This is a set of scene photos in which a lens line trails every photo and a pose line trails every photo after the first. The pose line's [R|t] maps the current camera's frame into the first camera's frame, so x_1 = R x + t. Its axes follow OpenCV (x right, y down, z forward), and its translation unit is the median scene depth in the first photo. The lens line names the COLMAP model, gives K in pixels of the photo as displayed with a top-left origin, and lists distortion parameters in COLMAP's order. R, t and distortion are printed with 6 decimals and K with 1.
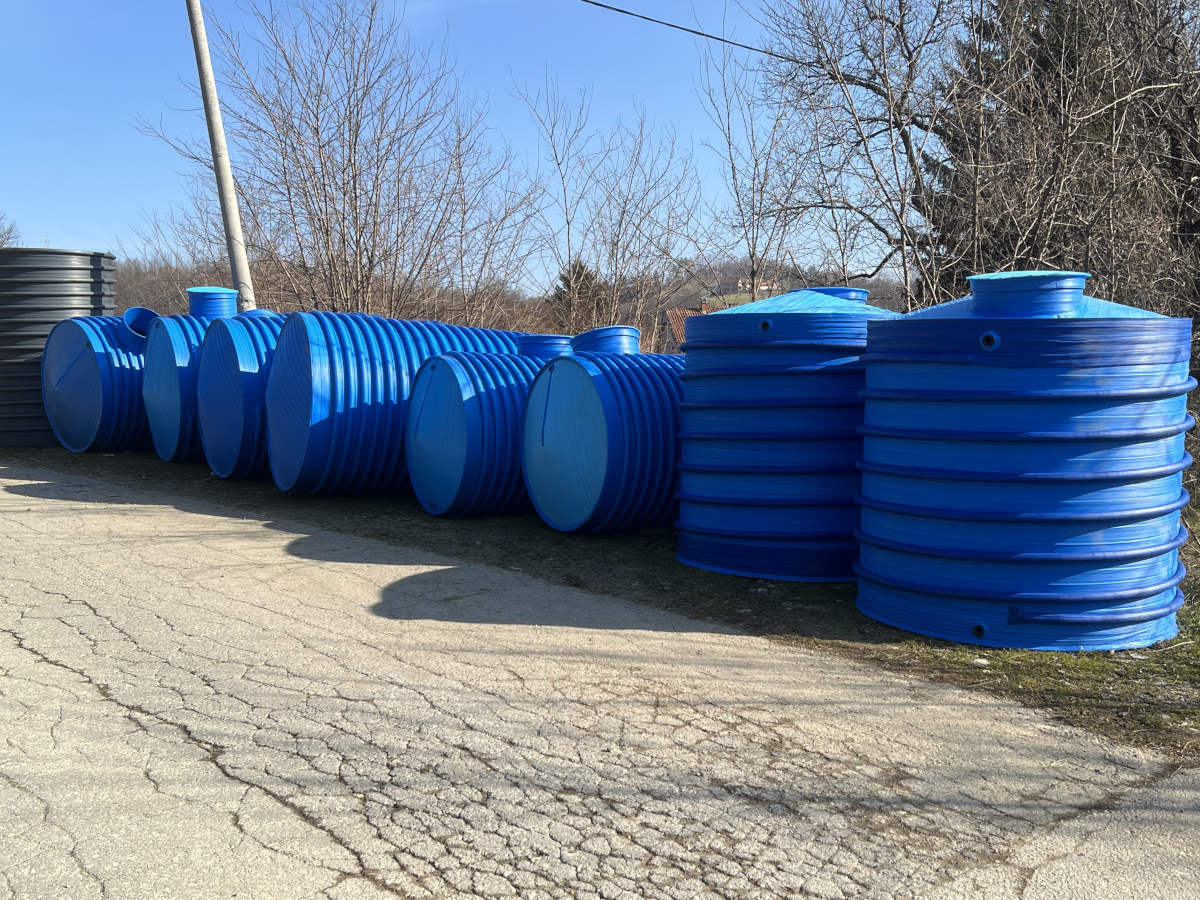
lens RADIAL K [[1189.5, 0, 600.0], [0, 1189.5, 450.0], [0, 0, 1]] dist [0.063990, -0.014166]
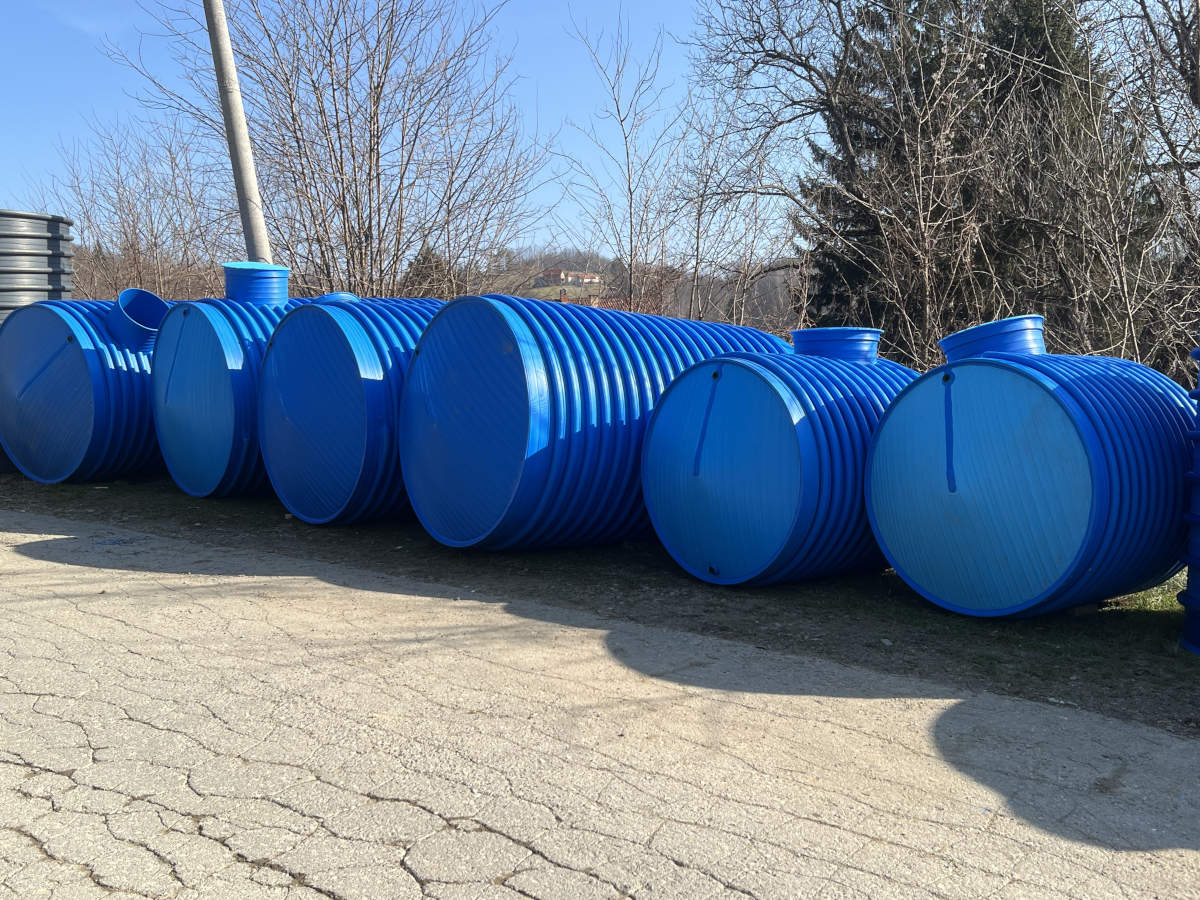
lens RADIAL K [[1189.5, 0, 600.0], [0, 1189.5, 450.0], [0, 0, 1]] dist [0.063990, -0.014166]
pose [[0.987603, -0.011741, 0.156533, -0.246902], [0.010666, 0.999913, 0.007705, -0.024108], [-0.156610, -0.005940, 0.987643, 0.246633]]
